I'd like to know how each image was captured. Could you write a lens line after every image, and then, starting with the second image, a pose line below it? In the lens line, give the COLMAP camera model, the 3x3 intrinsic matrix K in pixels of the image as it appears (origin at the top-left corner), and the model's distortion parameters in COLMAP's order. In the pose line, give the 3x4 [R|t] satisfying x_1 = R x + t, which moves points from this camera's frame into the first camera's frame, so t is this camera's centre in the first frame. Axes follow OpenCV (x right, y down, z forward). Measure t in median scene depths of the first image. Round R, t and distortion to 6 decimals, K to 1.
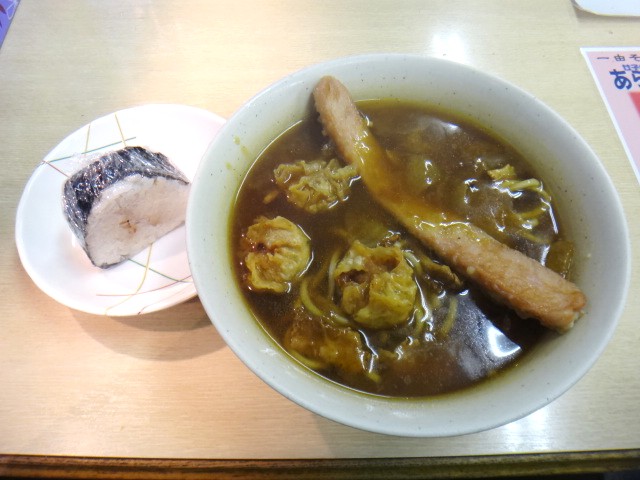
lens RADIAL K [[431.3, 0, 320.0], [0, 431.3, 240.0], [0, 0, 1]] dist [-0.048116, 0.001003]
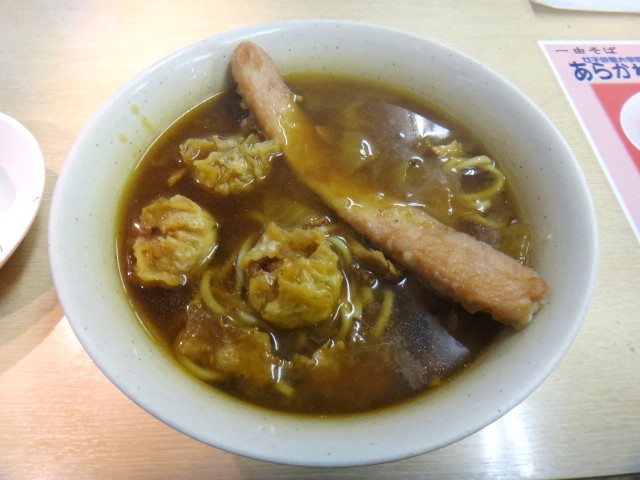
lens RADIAL K [[431.3, 0, 320.0], [0, 431.3, 240.0], [0, 0, 1]] dist [-0.048116, 0.001003]
pose [[0.998883, -0.005822, 0.046890, 0.136243], [0.009014, 0.997635, -0.068136, 0.088869], [-0.046382, 0.068482, 0.996574, 0.174466]]
